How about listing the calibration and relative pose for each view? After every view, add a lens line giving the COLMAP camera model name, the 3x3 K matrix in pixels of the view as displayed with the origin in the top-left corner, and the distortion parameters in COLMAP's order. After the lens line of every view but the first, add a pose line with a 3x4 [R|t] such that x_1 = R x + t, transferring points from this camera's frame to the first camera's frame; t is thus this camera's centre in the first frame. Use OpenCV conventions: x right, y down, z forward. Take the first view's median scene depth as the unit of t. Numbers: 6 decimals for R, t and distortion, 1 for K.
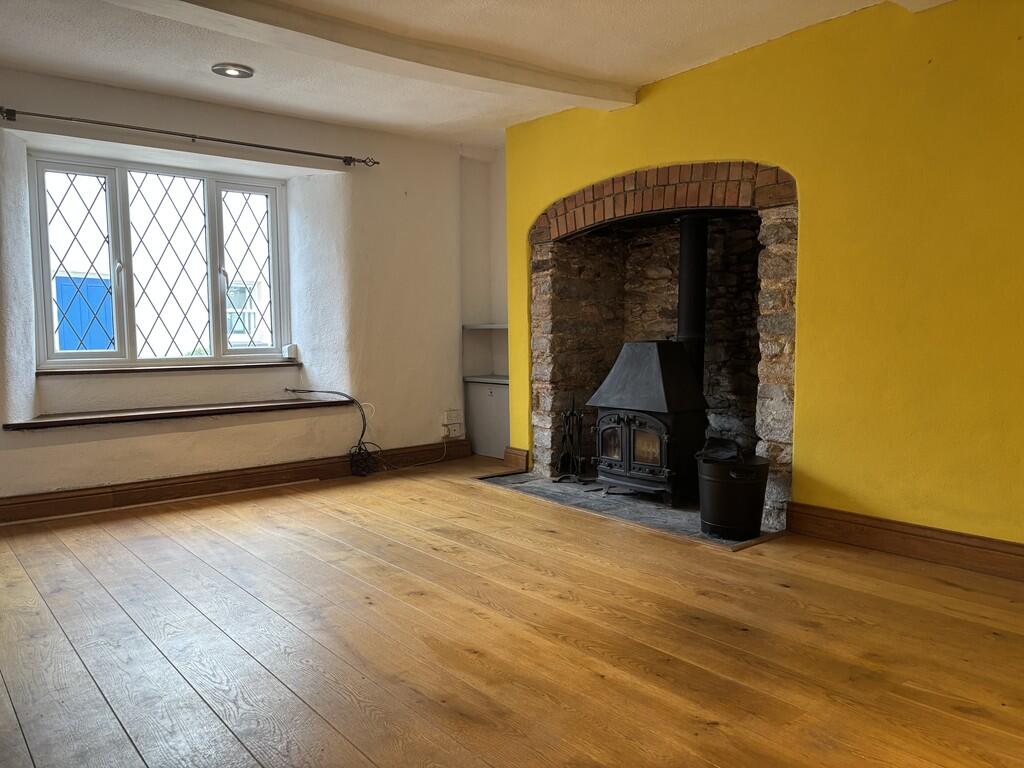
lens RADIAL K [[779.3, 0, 503.3], [0, 779.3, 393.4], [0, 0, 1]] dist [0.062071, -0.067580]
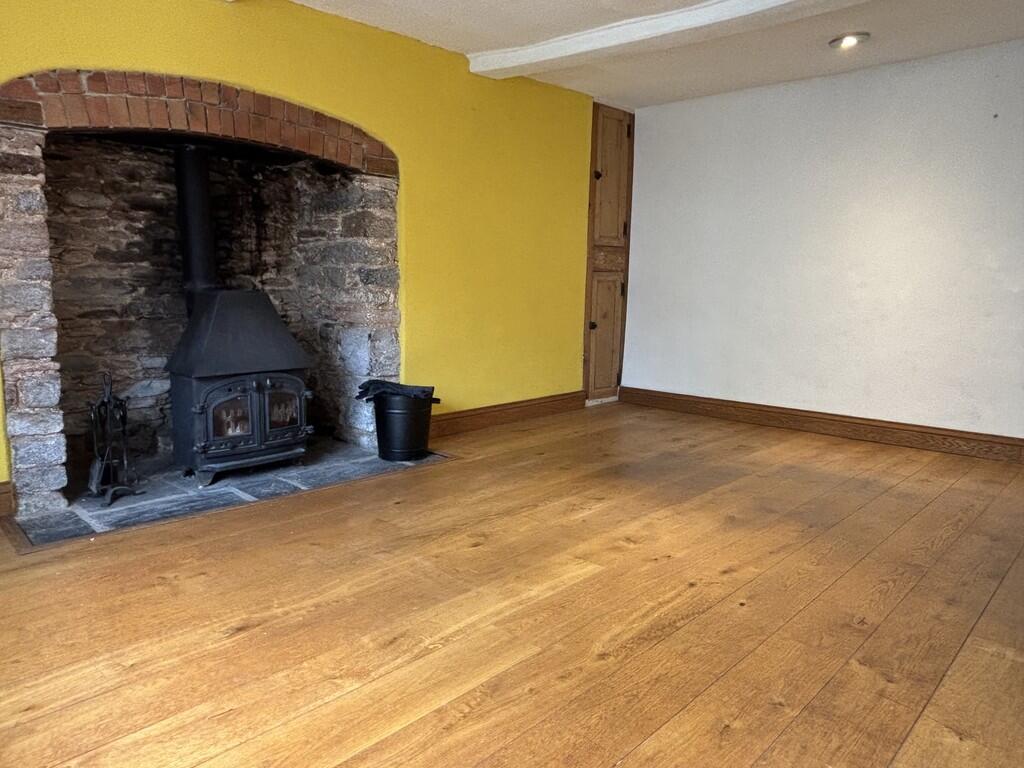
lens RADIAL K [[684.7, 0, 517.9], [0, 684.7, 380.9], [0, 0, 1]] dist [0.026389, -0.033109]
pose [[-0.140280, -0.134016, 0.981000, -0.706352], [0.065370, 0.987382, 0.144236, -0.068799], [-0.987951, 0.084362, -0.129749, 0.929615]]
